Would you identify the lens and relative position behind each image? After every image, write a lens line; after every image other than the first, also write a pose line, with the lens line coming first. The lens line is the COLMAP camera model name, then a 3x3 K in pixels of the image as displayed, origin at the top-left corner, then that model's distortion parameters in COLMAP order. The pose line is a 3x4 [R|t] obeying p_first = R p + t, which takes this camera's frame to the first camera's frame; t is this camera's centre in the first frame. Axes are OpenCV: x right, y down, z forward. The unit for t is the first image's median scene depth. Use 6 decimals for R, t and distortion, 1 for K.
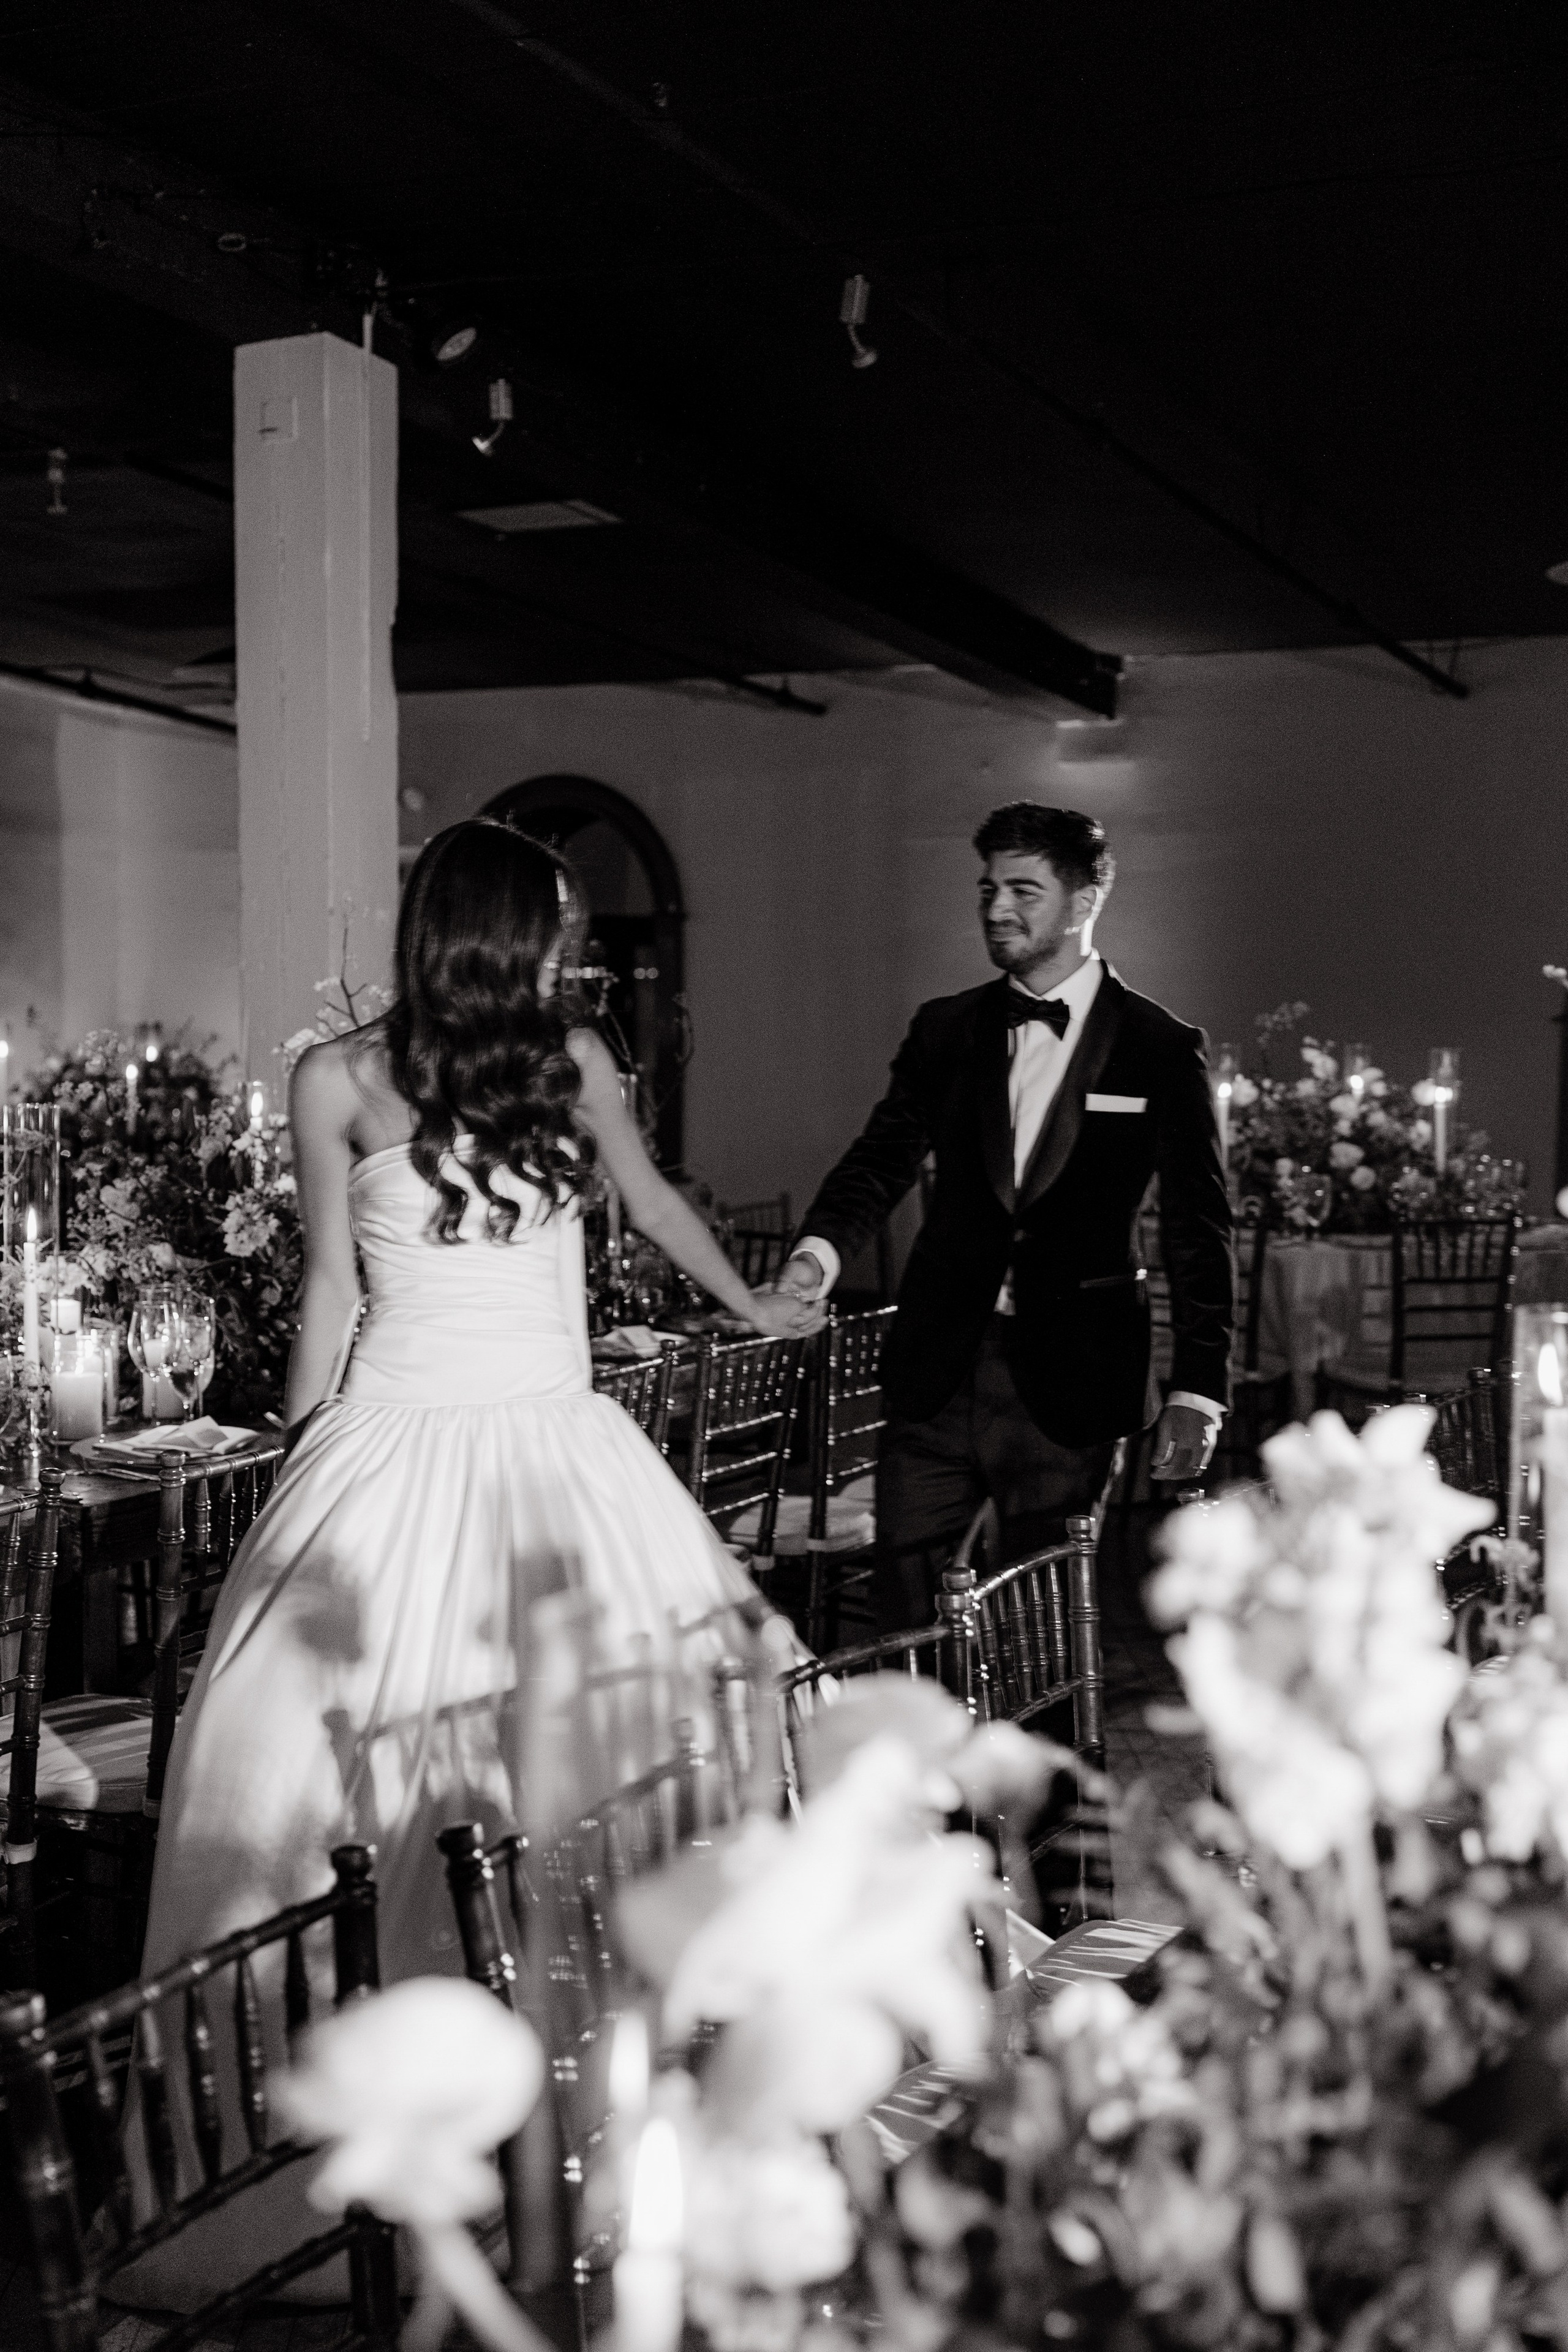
lens RADIAL K [[2854.7, 0, 736.9], [0, 2854.7, 1182.4], [0, 0, 1]] dist [0.013232, 0.000000]
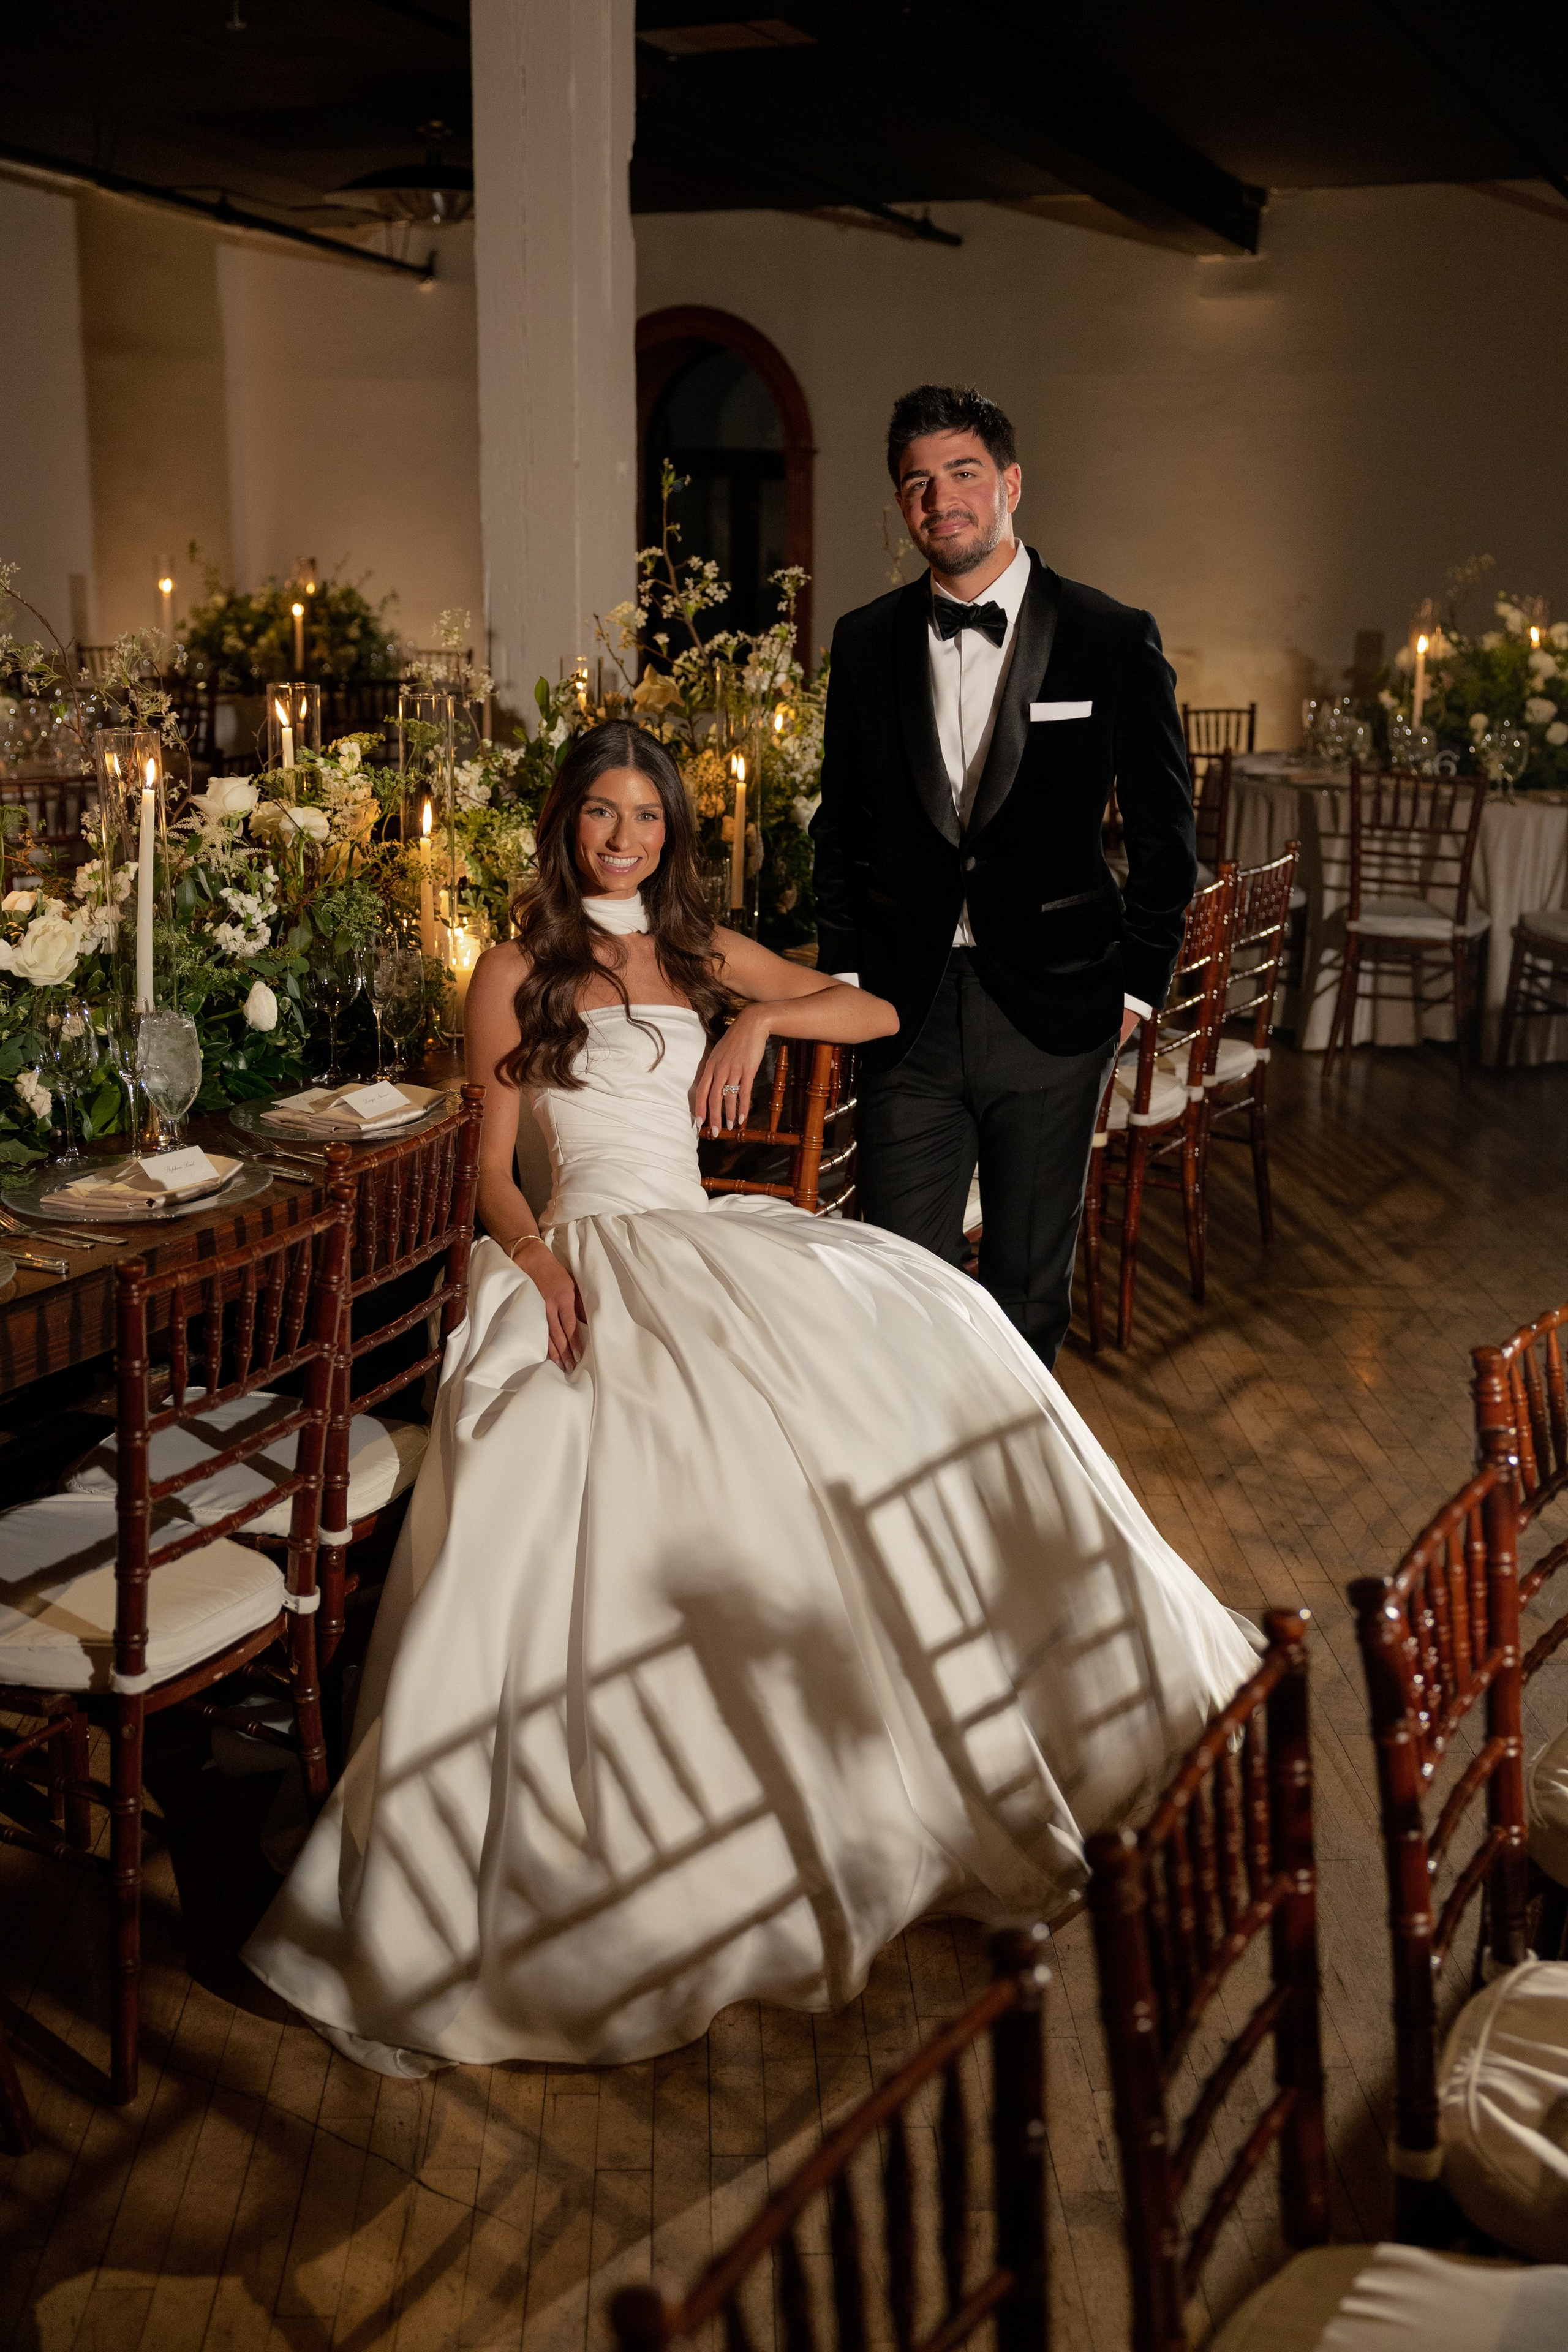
lens RADIAL K [[2640.4, 0, 796.1], [0, 2640.4, 1178.4], [0, 0, 1]] dist [0.008267, 0.000000]
pose [[0.999724, 0.000524, 0.023480, -0.071397], [-0.004809, 0.983135, 0.182819, -0.015464], [-0.022988, -0.182882, 0.982866, 0.038074]]
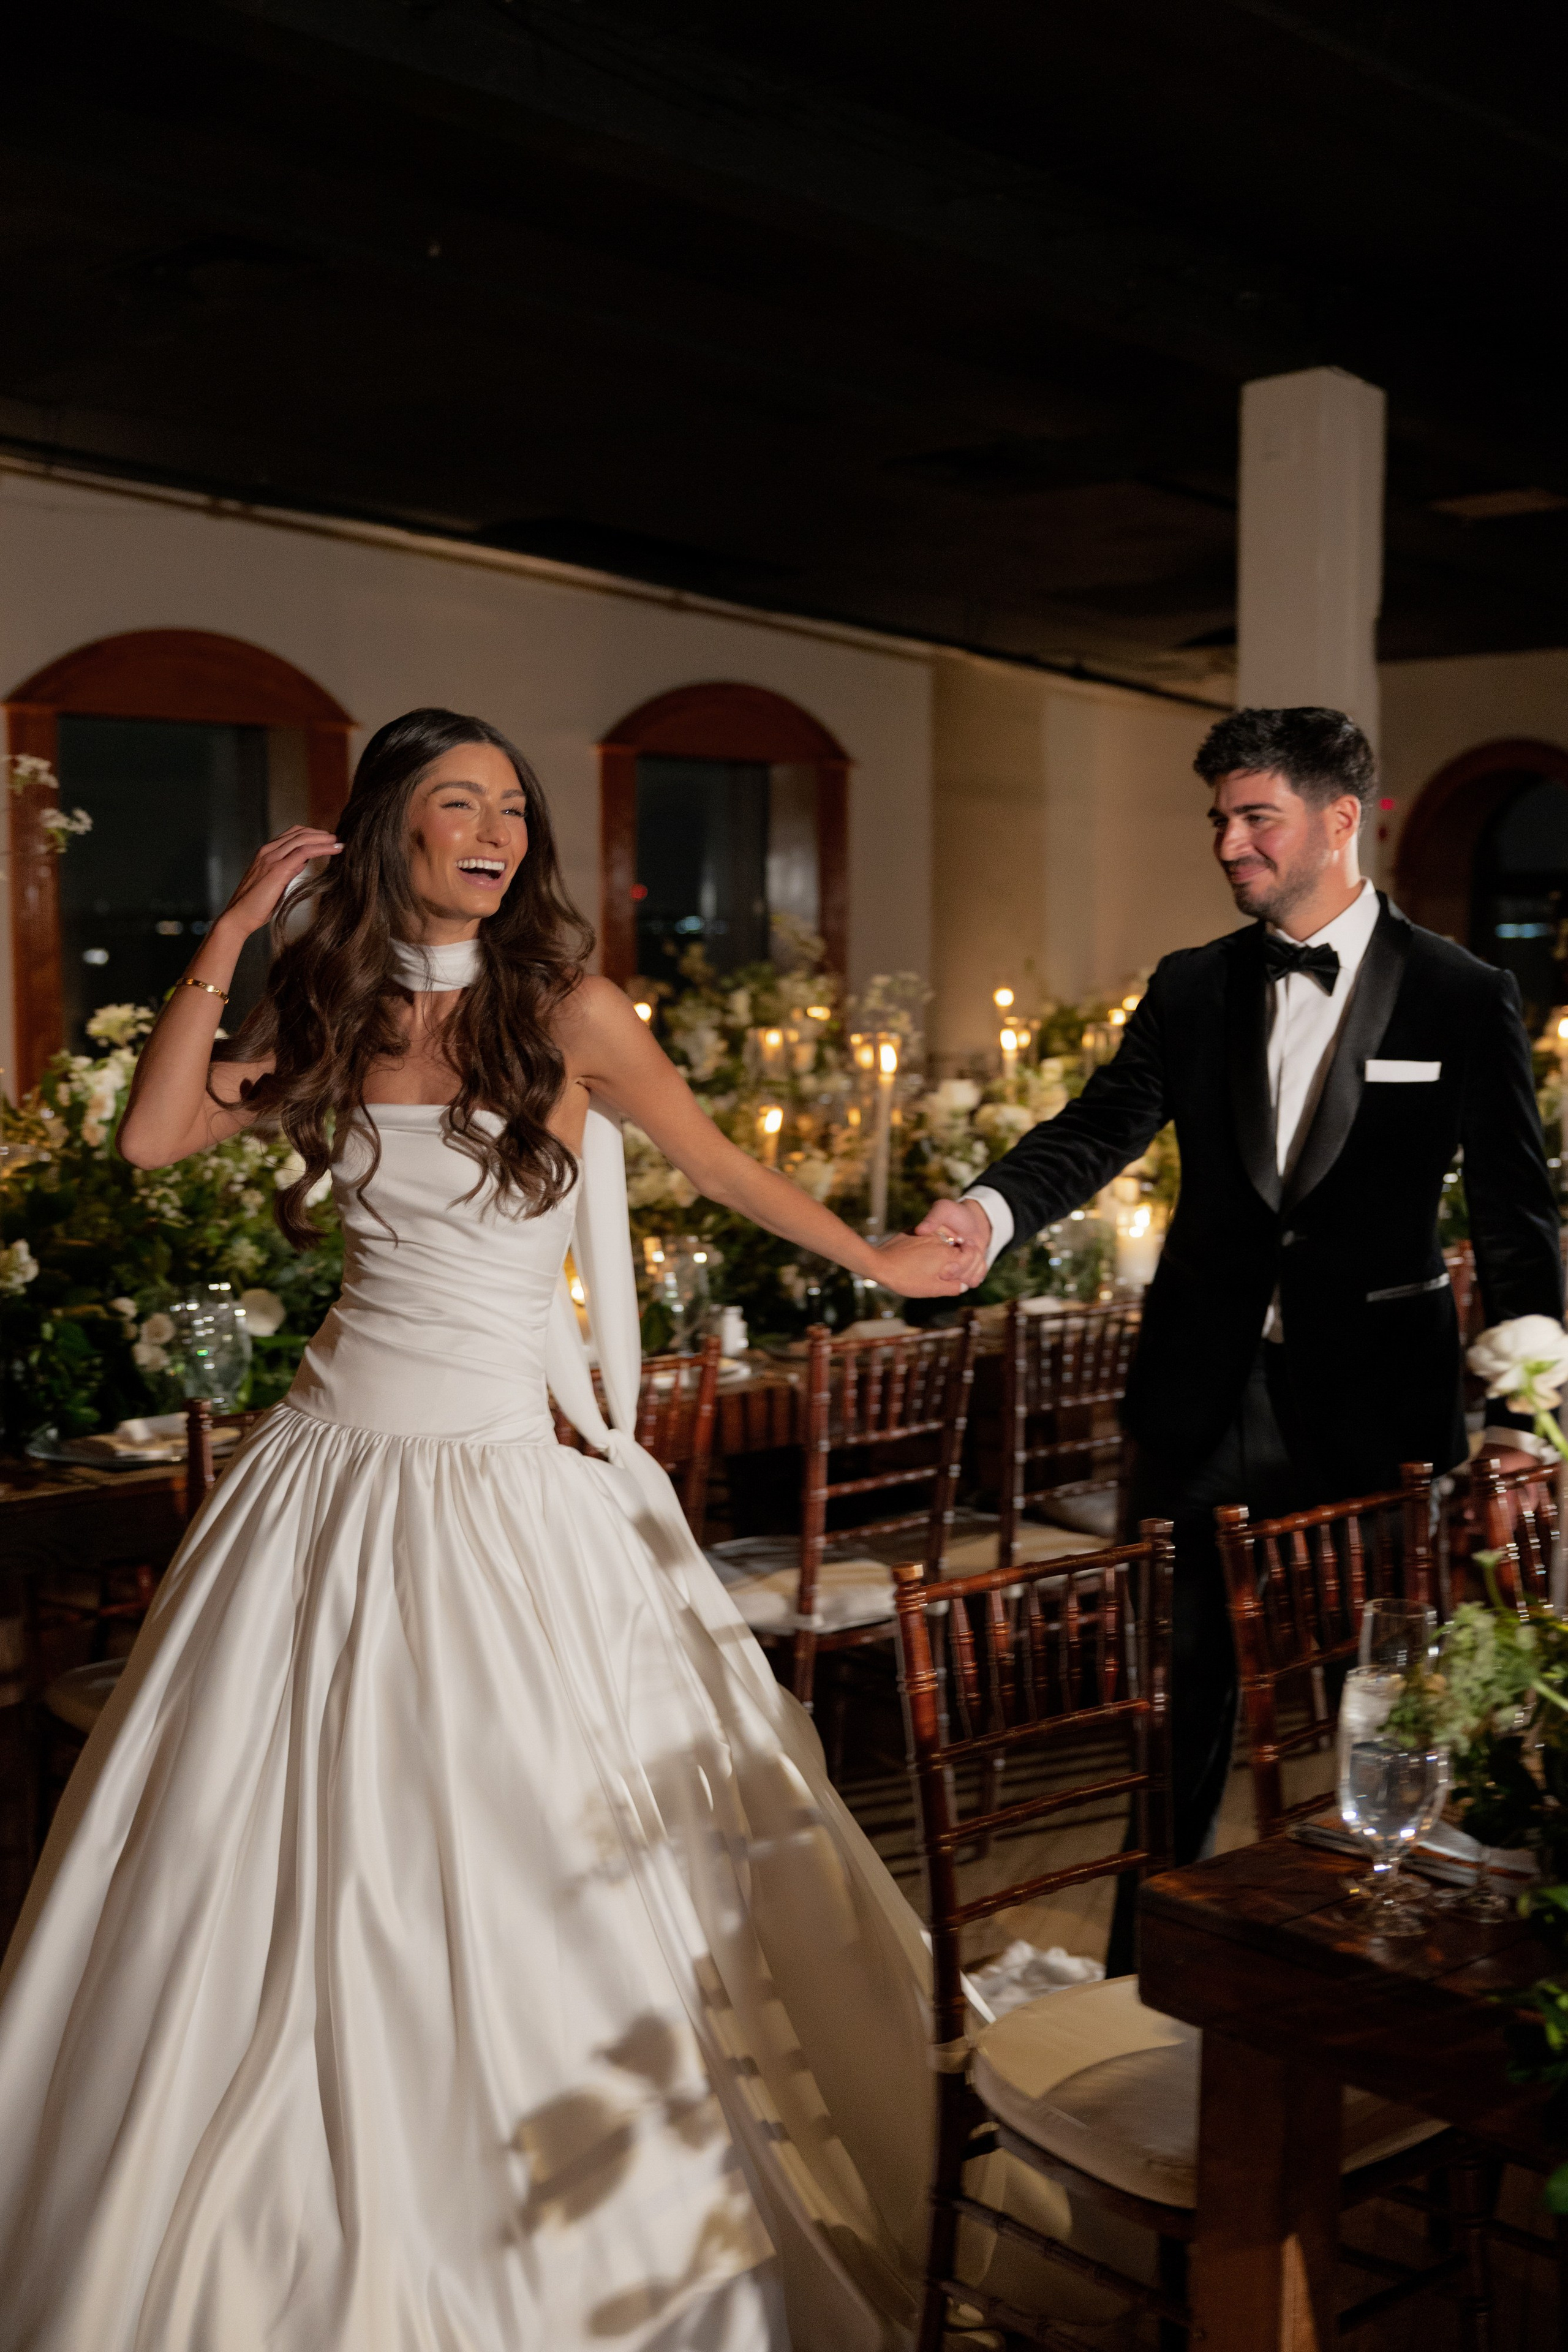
lens RADIAL K [[2854.7, 0, 777.4], [0, 2854.7, 1189.6], [0, 0, 1]] dist [0.013232, 0.000000]
pose [[0.953208, 0.019574, -0.301679, 0.000952], [-0.014459, 0.999712, 0.019177, 0.012852], [0.301968, -0.013917, 0.953217, -0.141538]]
